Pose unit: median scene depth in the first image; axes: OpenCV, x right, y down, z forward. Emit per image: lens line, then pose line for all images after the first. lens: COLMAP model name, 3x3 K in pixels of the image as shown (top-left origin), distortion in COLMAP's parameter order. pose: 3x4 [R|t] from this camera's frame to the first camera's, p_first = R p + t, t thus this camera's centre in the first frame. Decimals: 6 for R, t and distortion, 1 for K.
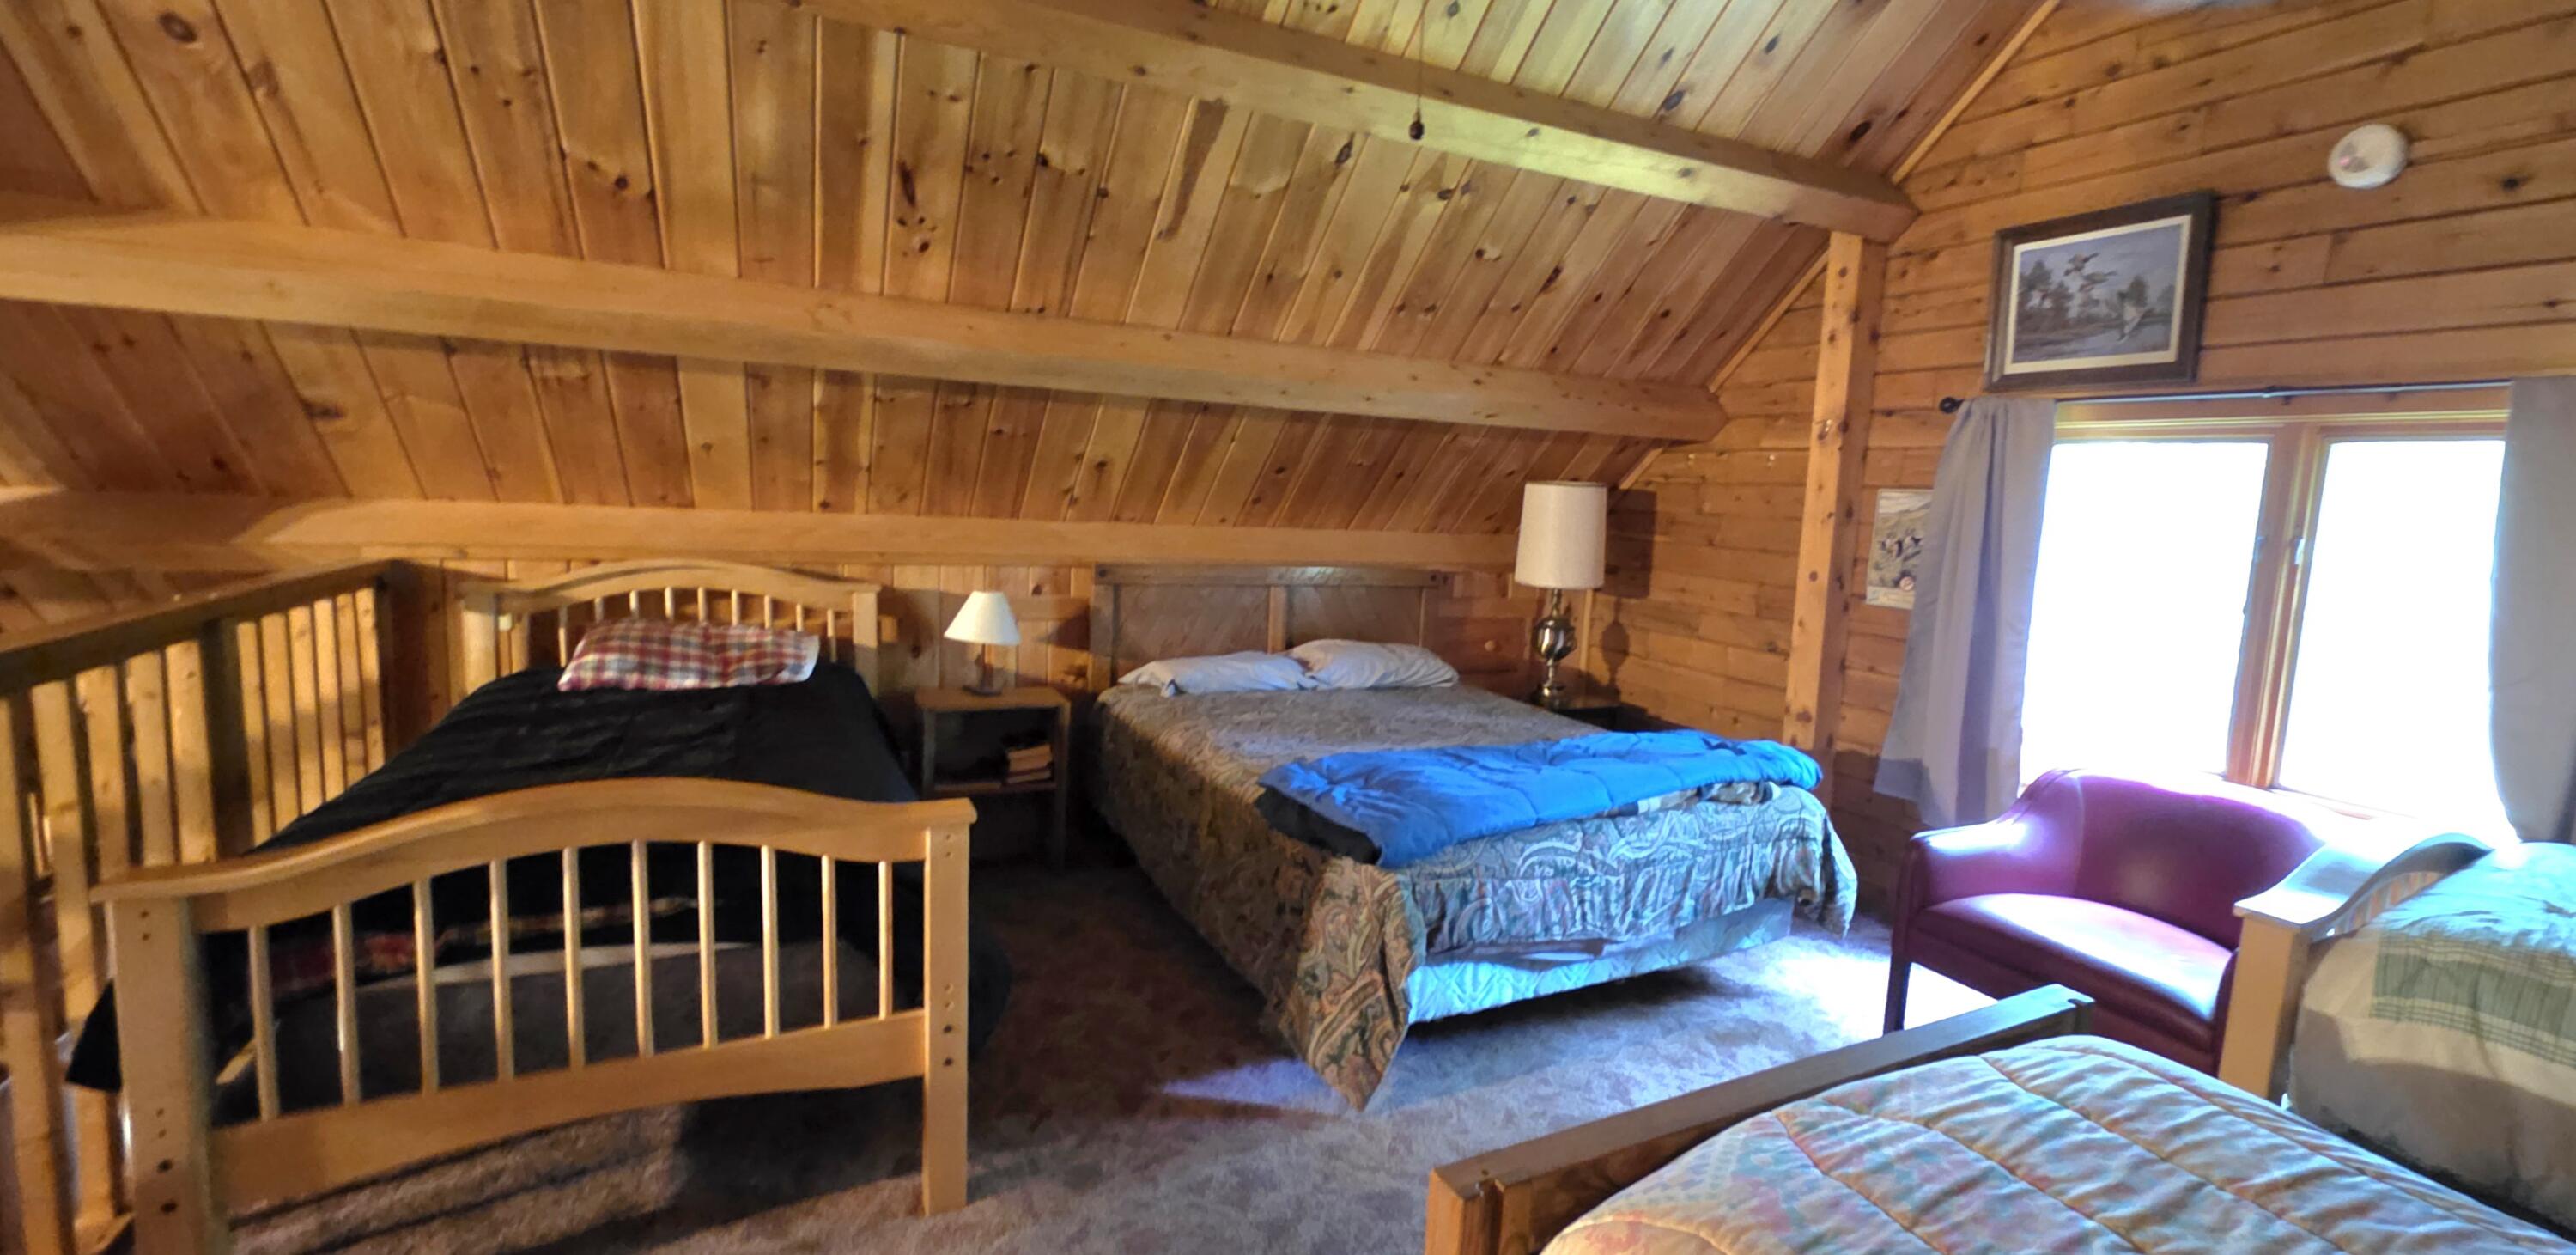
lens RADIAL K [[1010.2, 0, 1296.1], [0, 1010.2, 613.3], [0, 0, 1]] dist [-0.002442, -0.000059]
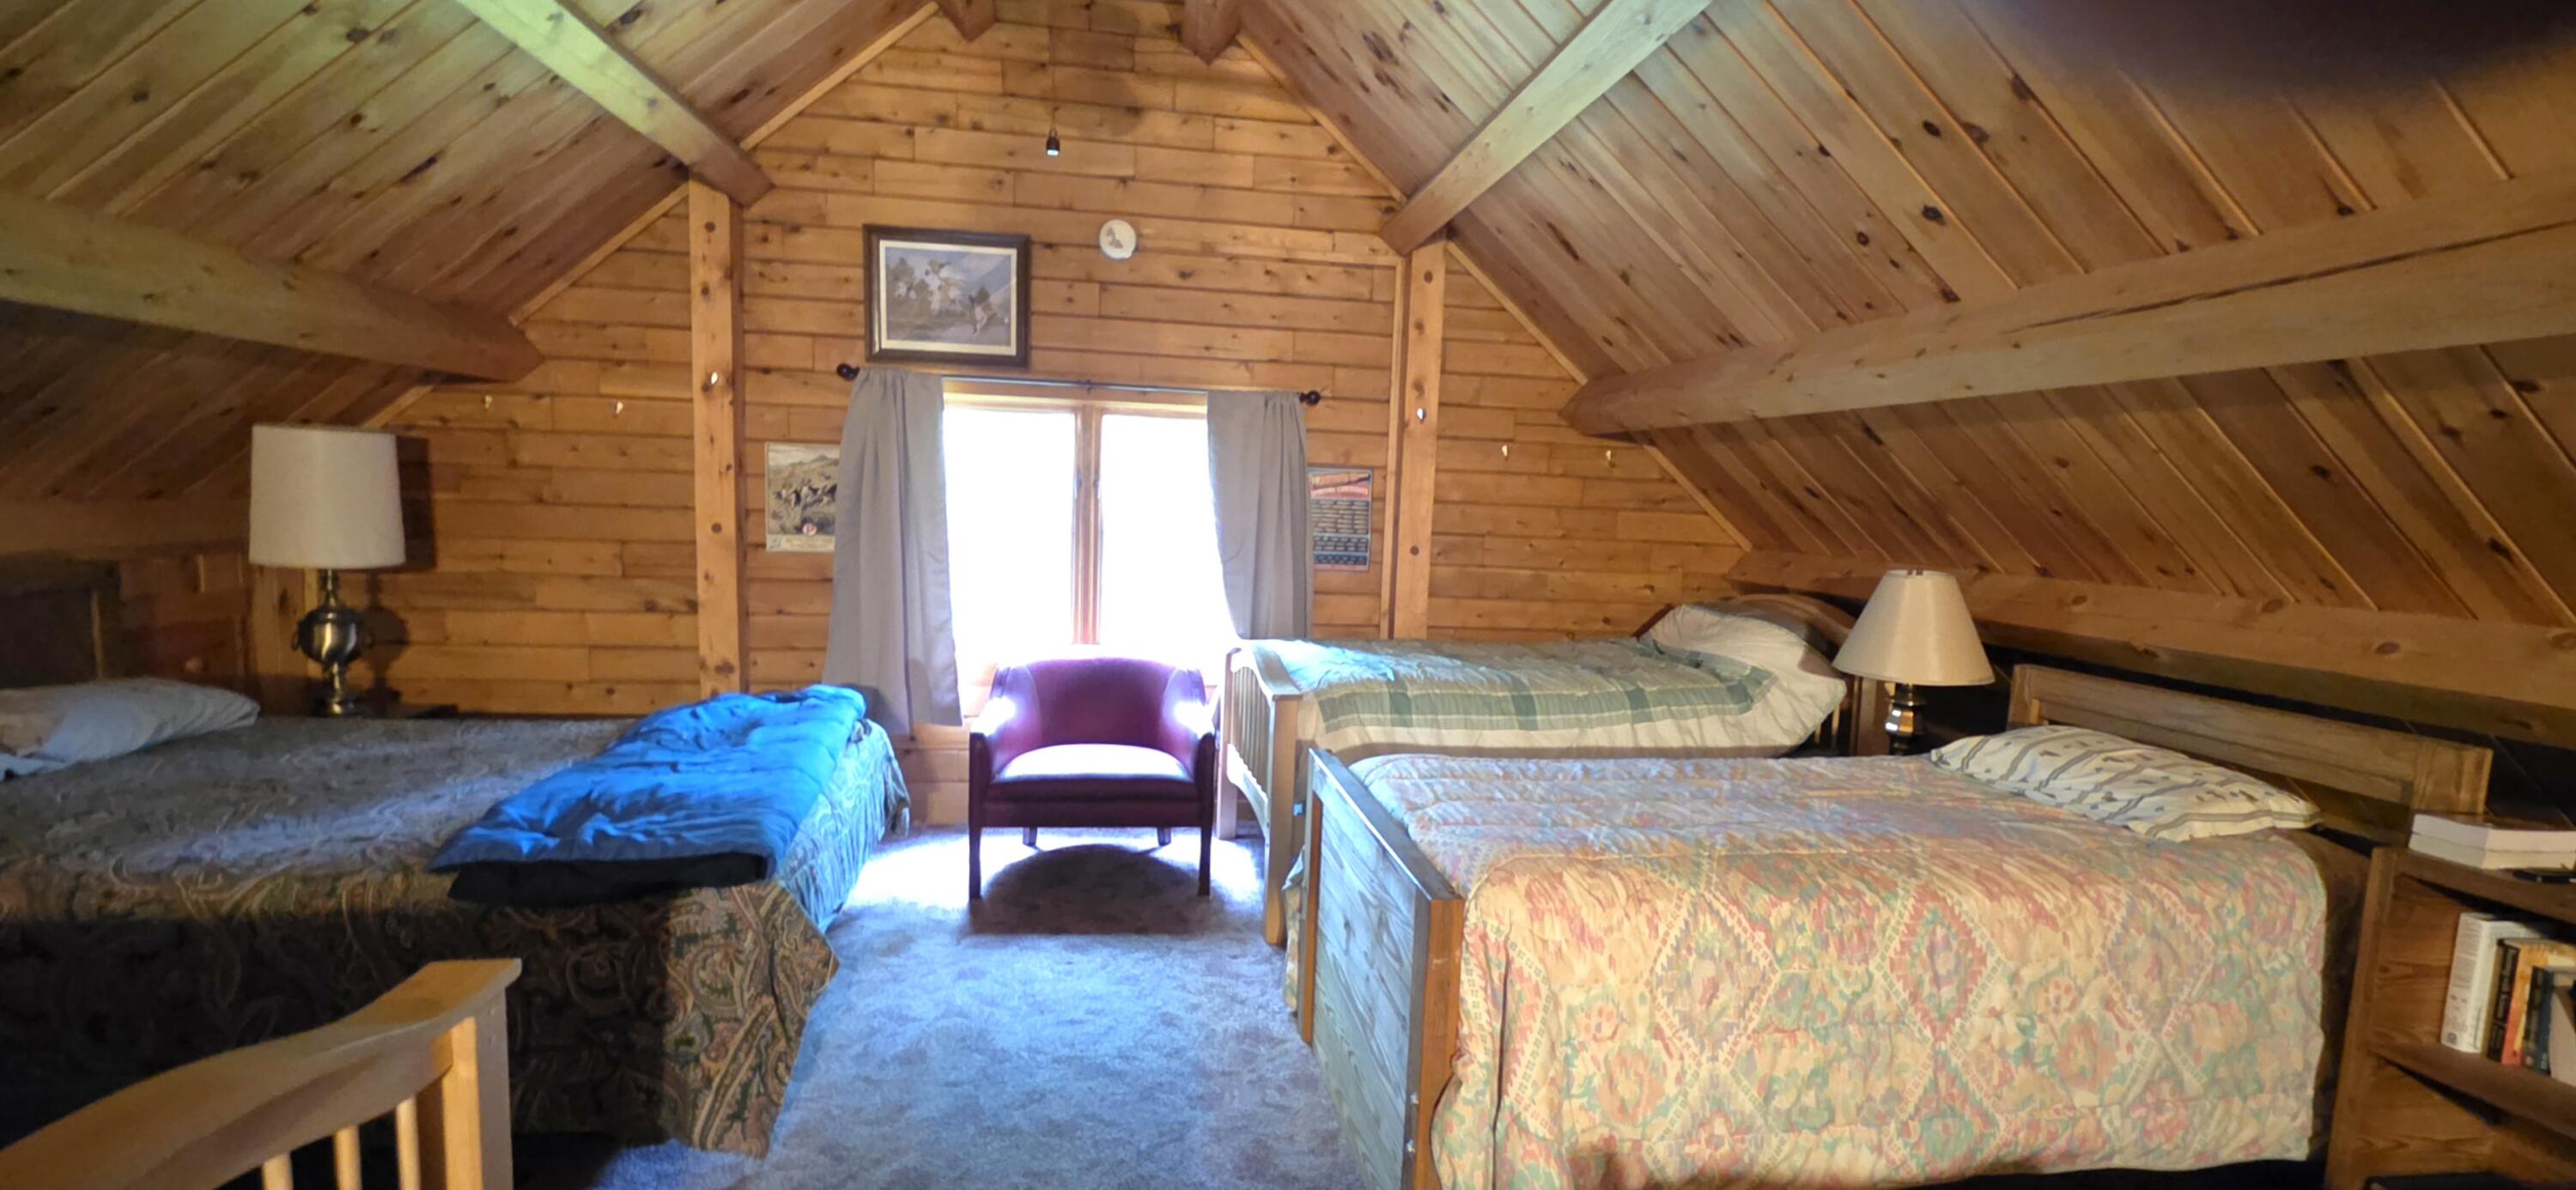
lens RADIAL K [[1022.1, 0, 1285.9], [0, 1022.1, 594.4], [0, 0, 1]] dist [-0.001328, 0.000682]
pose [[0.400095, -0.124855, 0.907929, -0.226302], [0.093453, 0.991071, 0.095107, -0.018595], [-0.911697, 0.046797, 0.408191, 0.083881]]
